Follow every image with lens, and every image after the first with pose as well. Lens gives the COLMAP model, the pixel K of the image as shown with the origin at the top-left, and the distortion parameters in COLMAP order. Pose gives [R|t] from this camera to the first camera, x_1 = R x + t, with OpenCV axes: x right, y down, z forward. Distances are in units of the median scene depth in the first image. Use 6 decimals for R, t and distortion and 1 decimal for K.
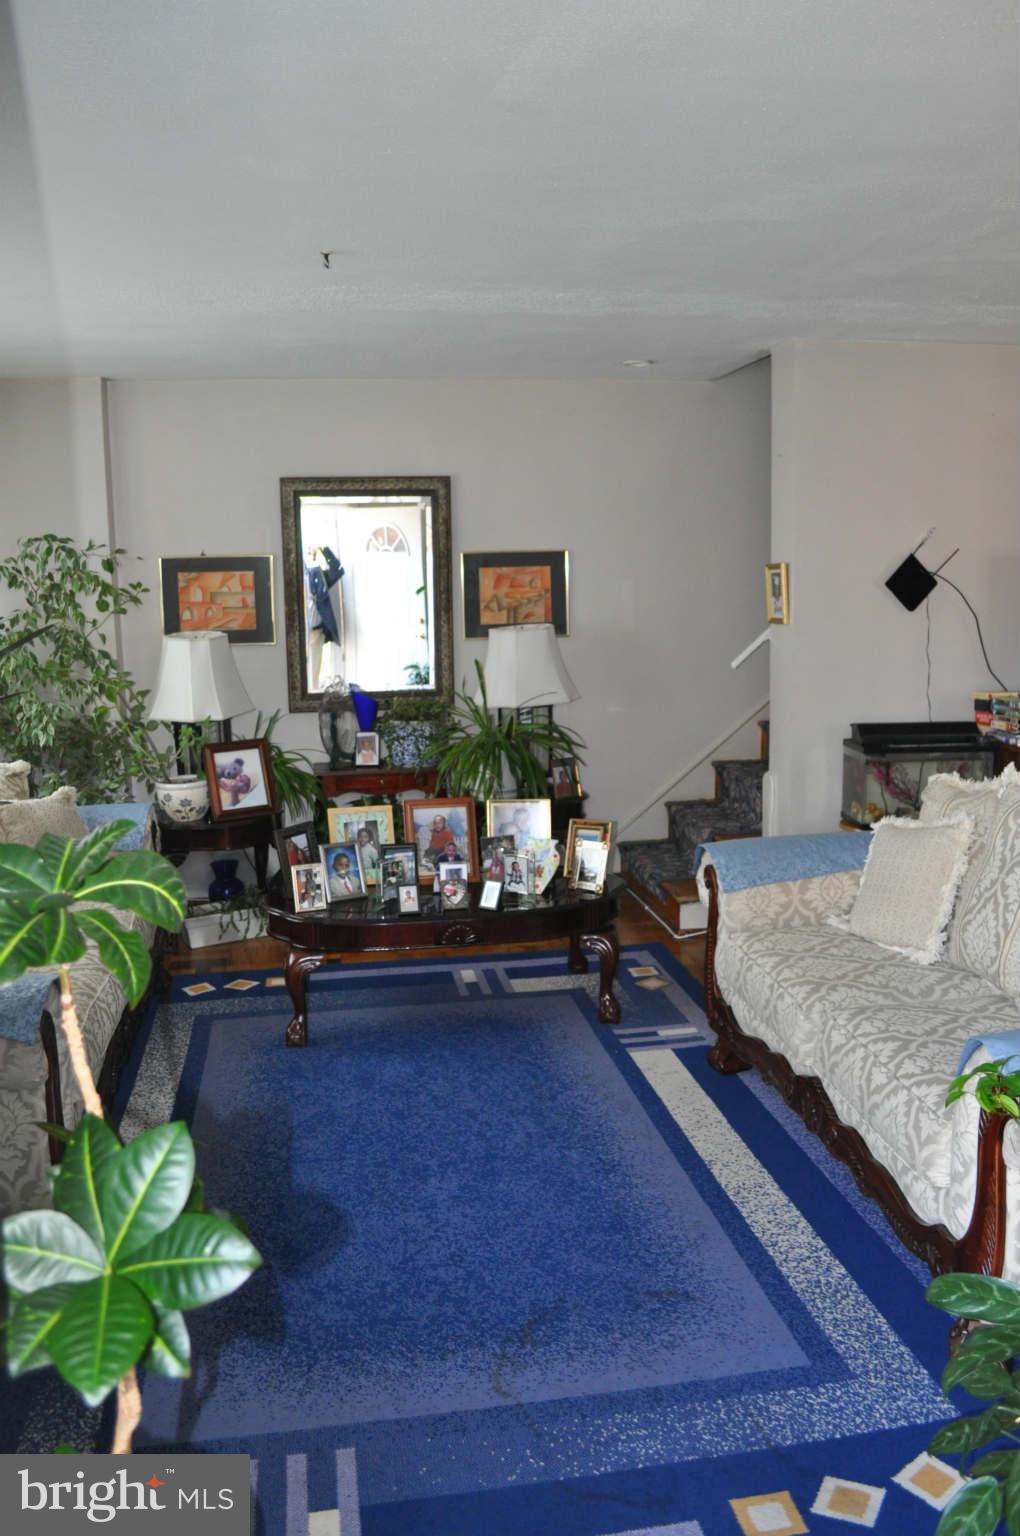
lens RADIAL K [[1203.4, 0, 510.2], [0, 1203.4, 760.1], [0, 0, 1]] dist [-0.080680, 0.006305]
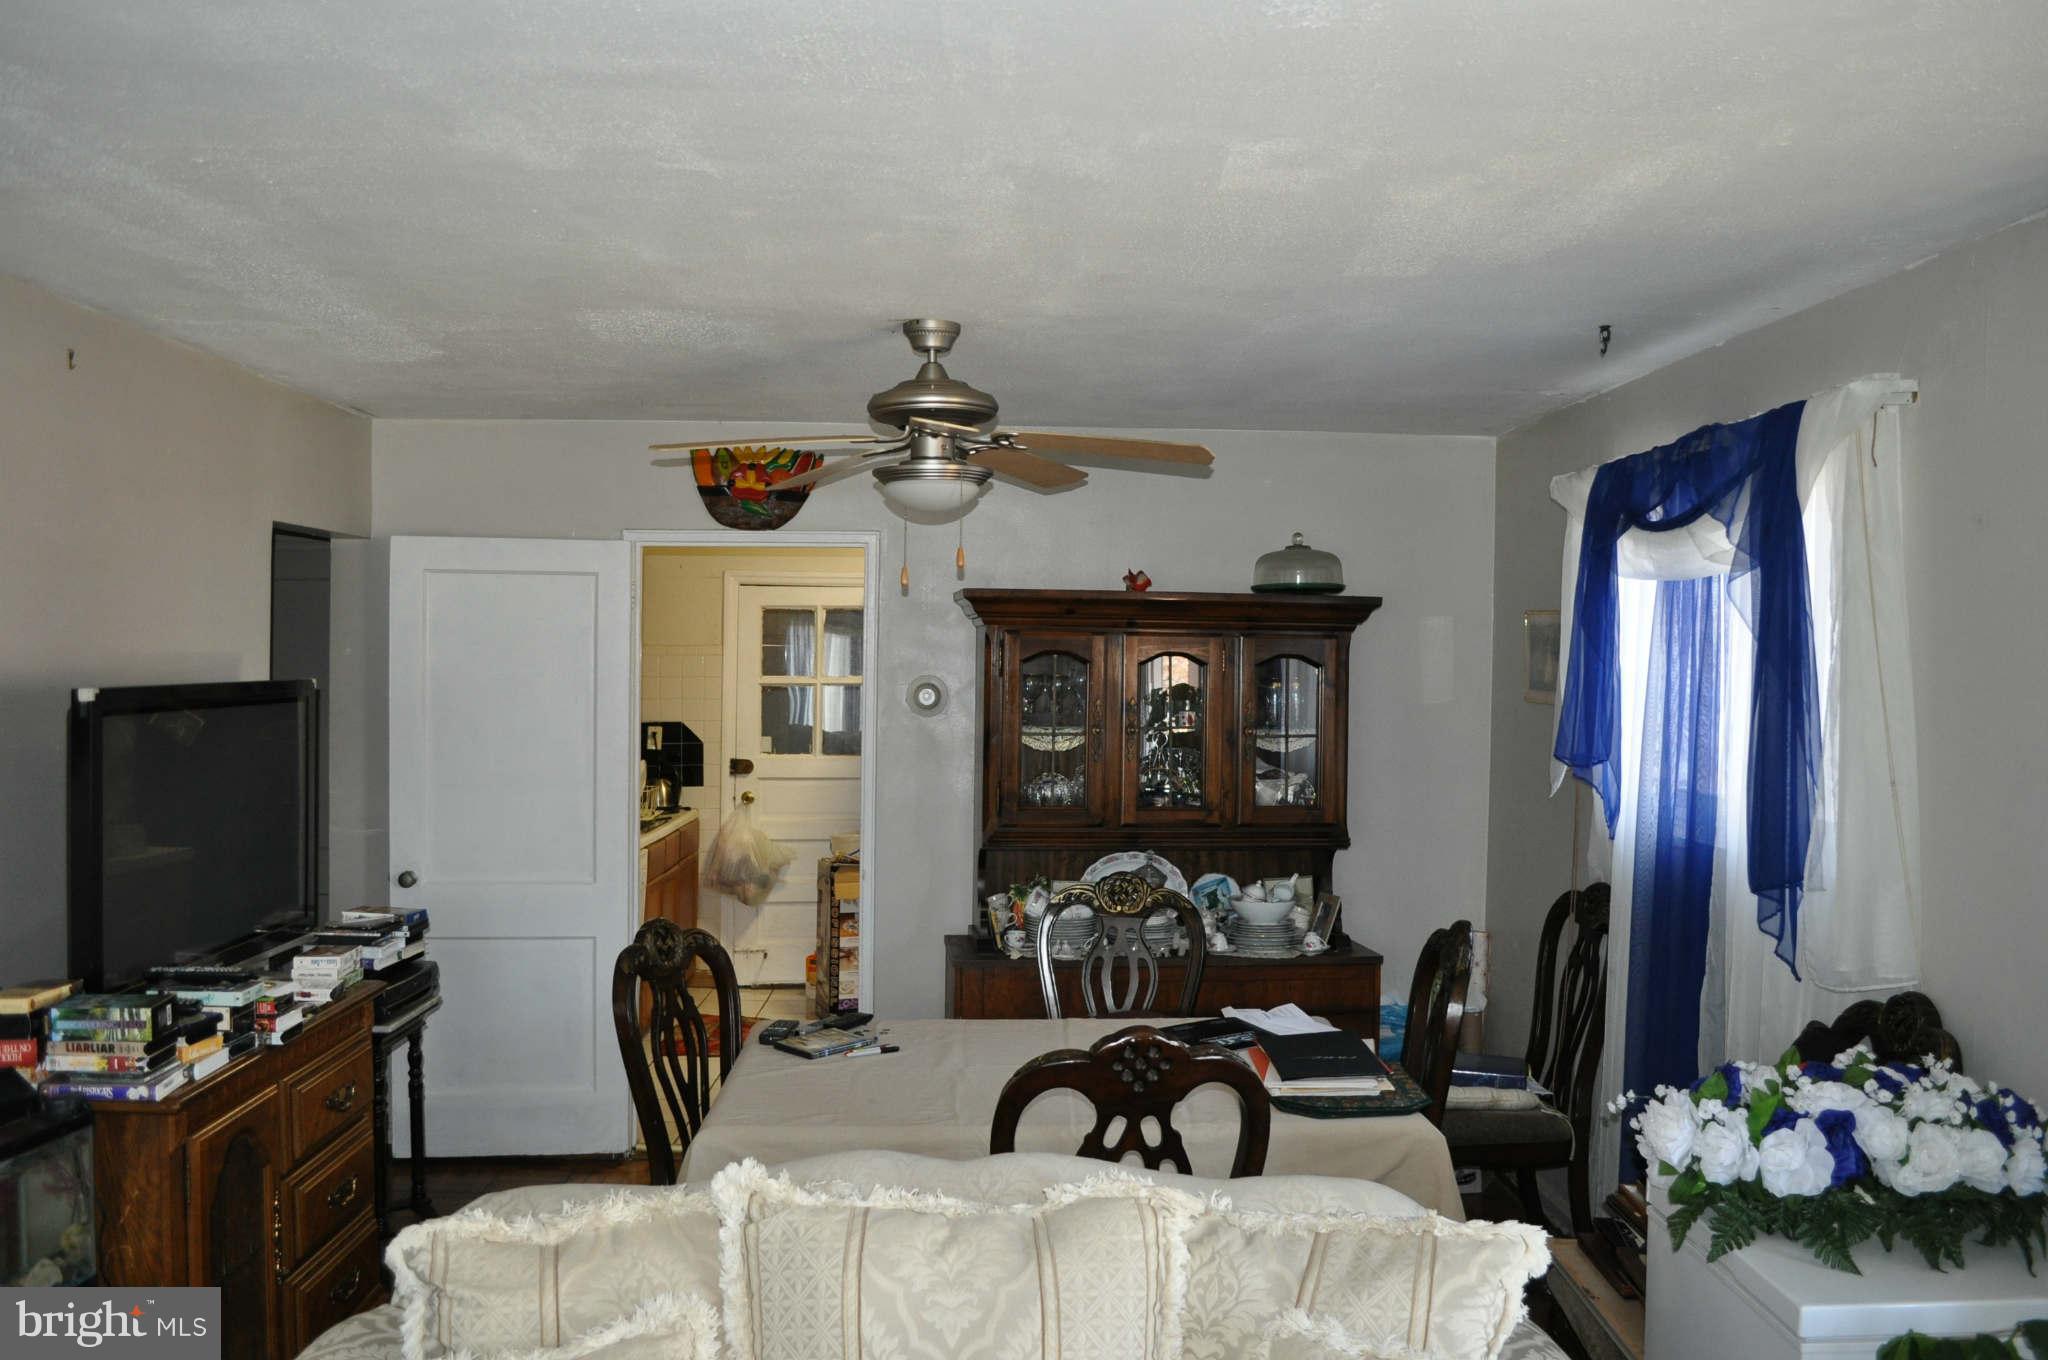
lens RADIAL K [[1604.5, 0, 1043.0], [0, 1604.5, 679.4], [0, 0, 1]] dist [-0.080680, 0.006305]
pose [[0.108703, 0.009881, 0.994025, -0.163018], [0.136601, 0.990316, -0.024783, -0.121494], [-0.984644, 0.138478, 0.106300, 0.591580]]
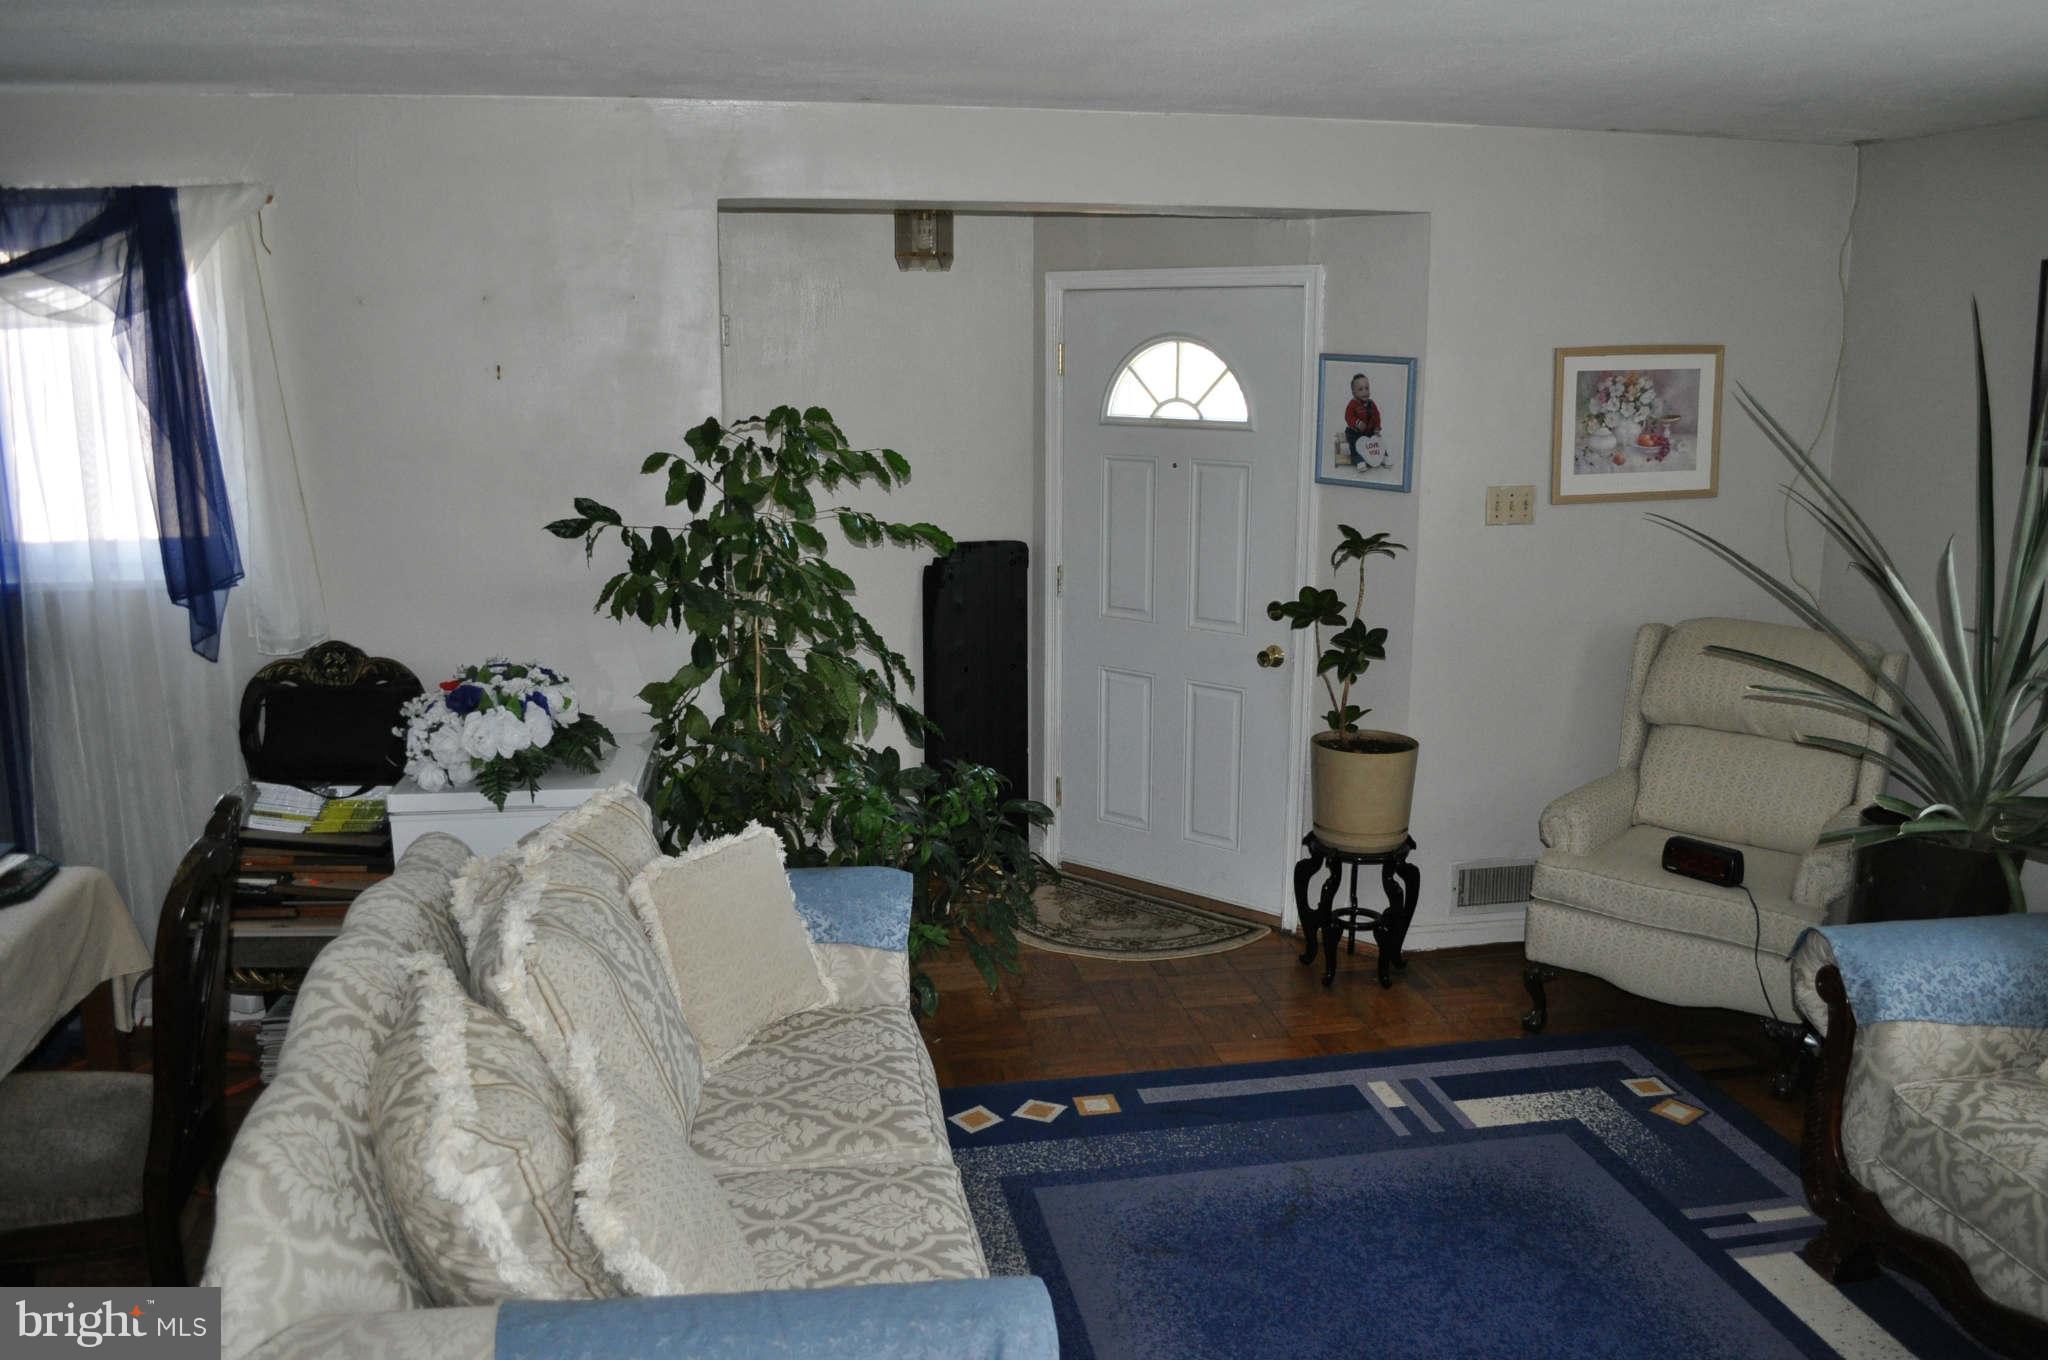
lens RADIAL K [[1604.5, 0, 1043.0], [0, 1604.5, 679.4], [0, 0, 1]] dist [-0.080680, 0.006305]
pose [[-0.999516, 0.020710, -0.023232, 0.149220], [0.011211, 0.935931, 0.352006, -0.264157], [0.029034, 0.351575, -0.935709, 1.237776]]
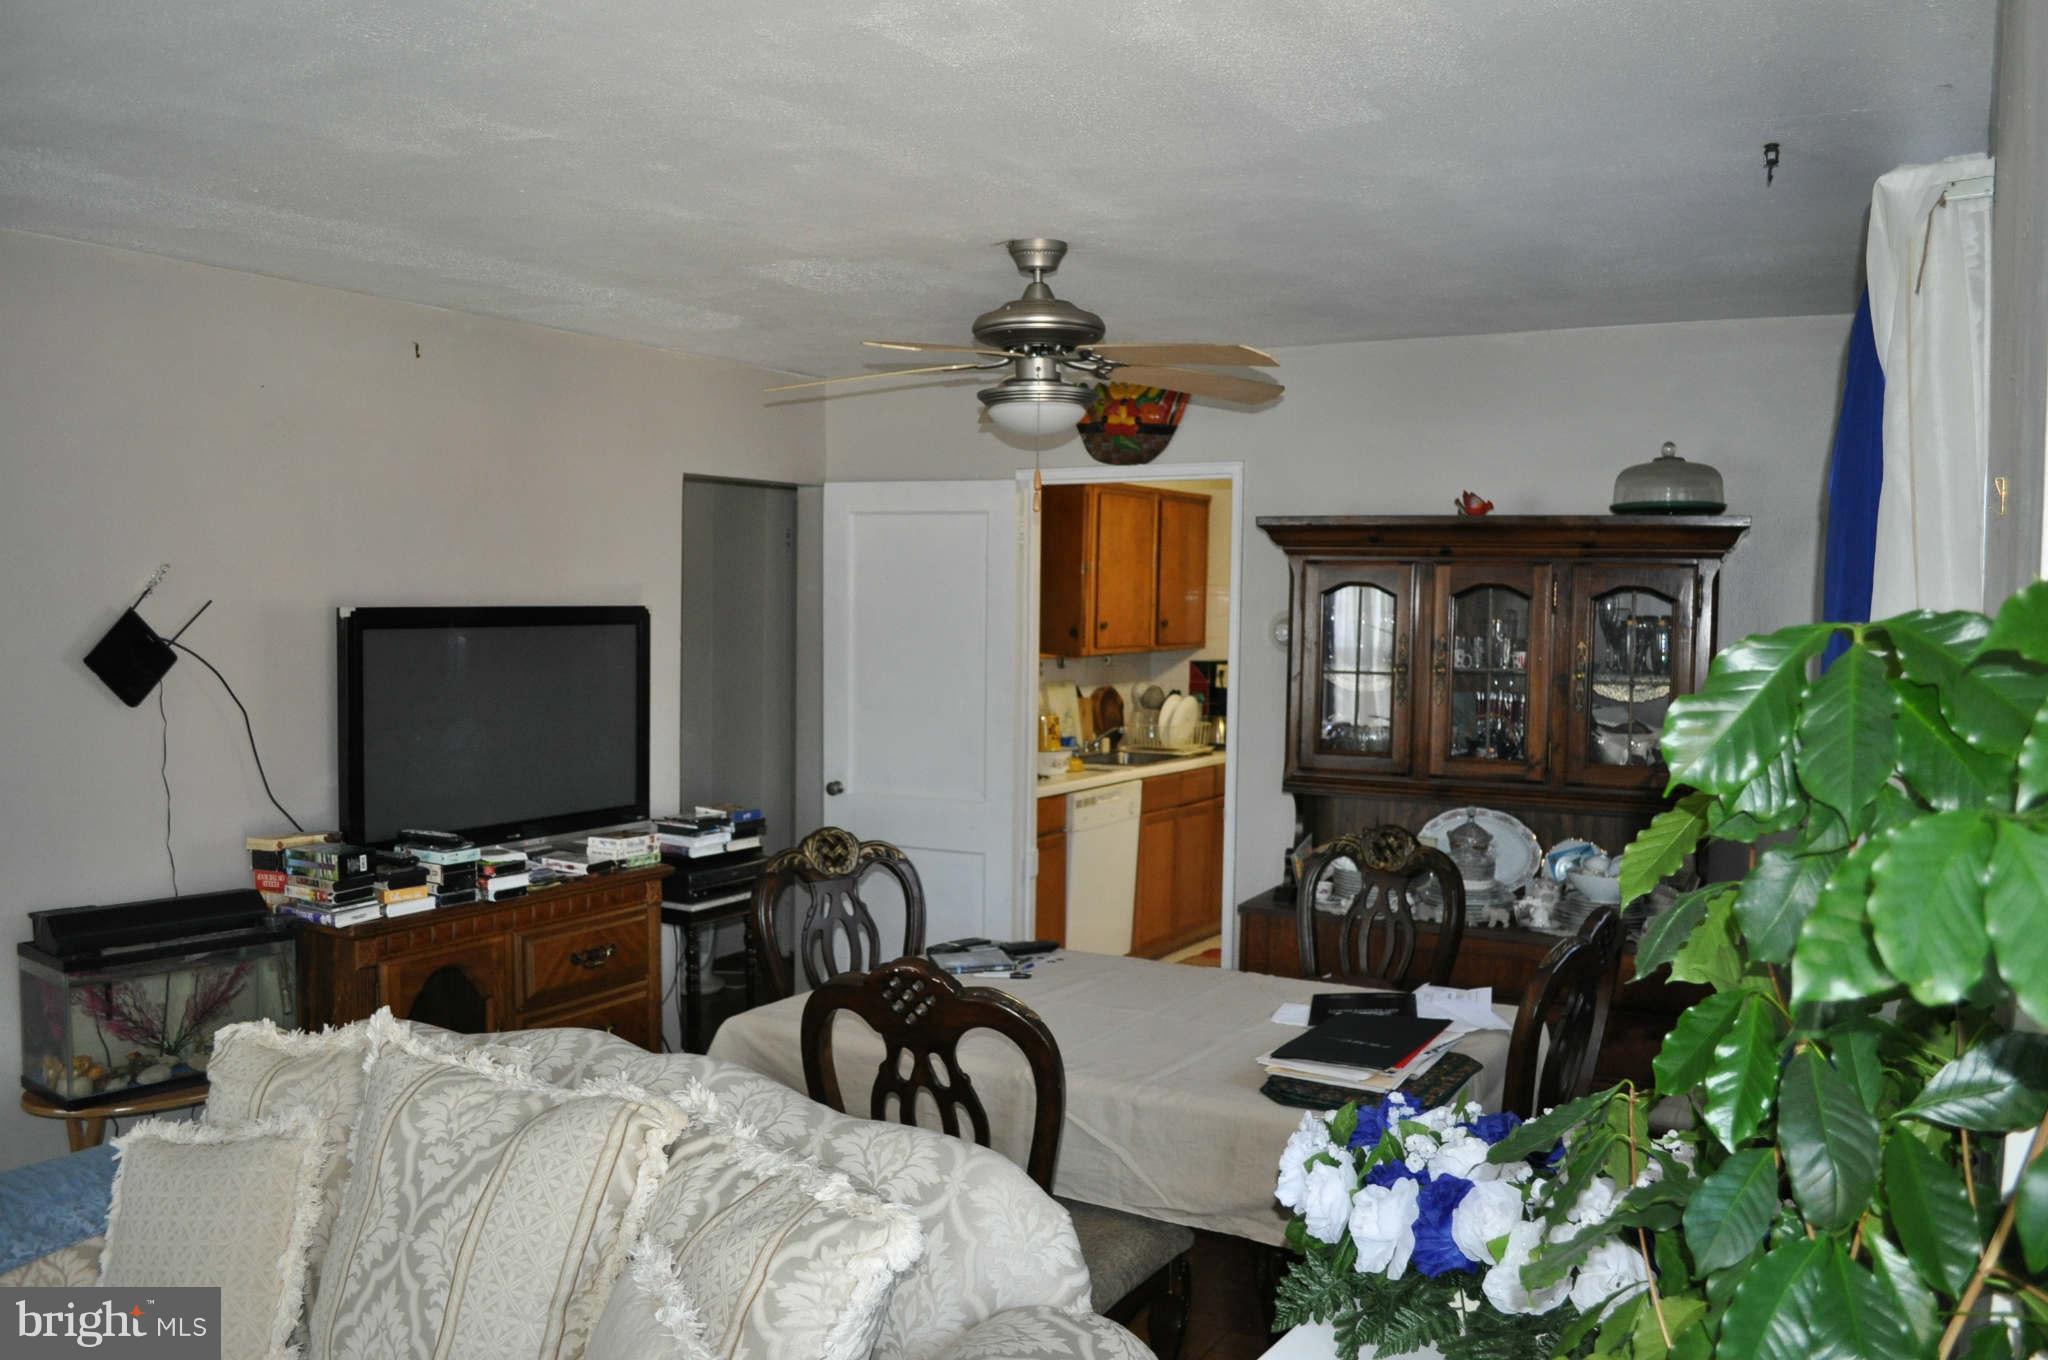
lens RADIAL K [[1604.5, 0, 1043.0], [0, 1604.5, 679.4], [0, 0, 1]] dist [-0.080680, 0.006305]
pose [[0.630833, -0.008957, 0.775867, 0.031136], [0.089620, 0.994082, -0.061391, -0.059240], [-0.770726, 0.108260, 0.627903, 0.207180]]
